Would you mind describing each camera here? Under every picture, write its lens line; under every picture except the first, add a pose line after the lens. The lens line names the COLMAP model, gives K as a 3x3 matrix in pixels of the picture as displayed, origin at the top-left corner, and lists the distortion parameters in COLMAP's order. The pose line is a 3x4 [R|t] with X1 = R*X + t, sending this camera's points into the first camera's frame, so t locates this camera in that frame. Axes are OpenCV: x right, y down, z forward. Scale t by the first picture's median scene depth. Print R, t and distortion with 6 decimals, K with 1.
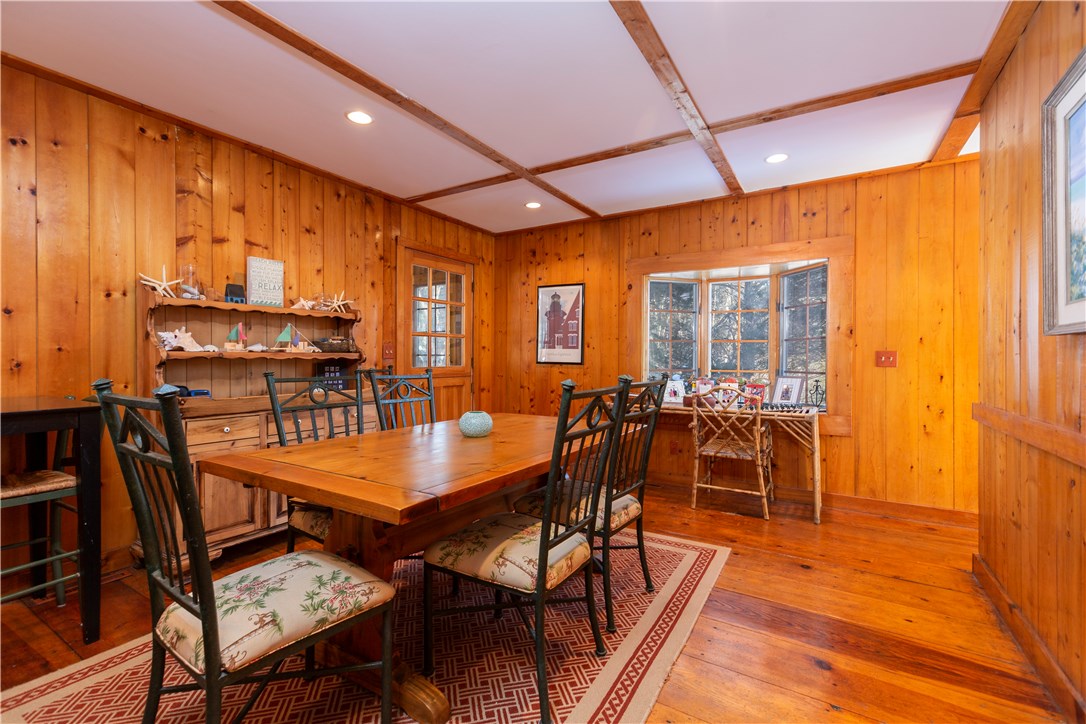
lens RADIAL K [[481.7, 0, 542.0], [0, 481.7, 358.4], [0, 0, 1]] dist [0.000145, 0.001717]
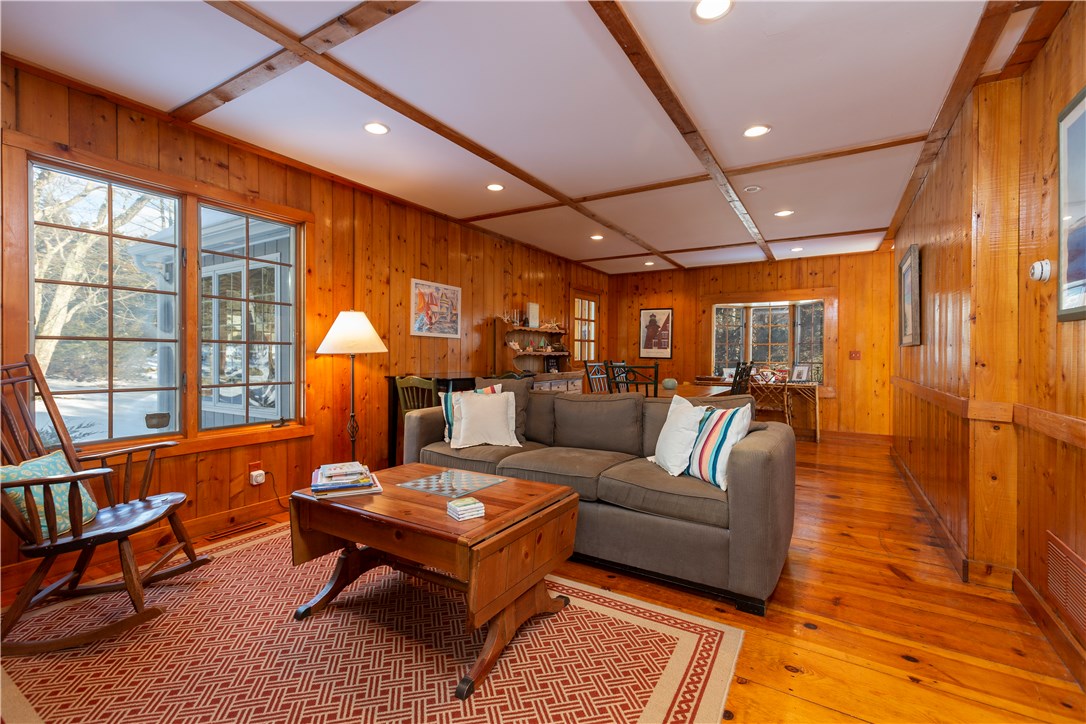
lens RADIAL K [[481.7, 0, 540.1], [0, 481.7, 357.8], [0, 0, 1]] dist [0.000145, 0.001717]
pose [[0.999932, 0.000568, 0.011639, -0.429760], [-0.000615, 0.999991, 0.004093, 0.003600], [-0.011636, -0.004100, 0.999924, -0.695616]]
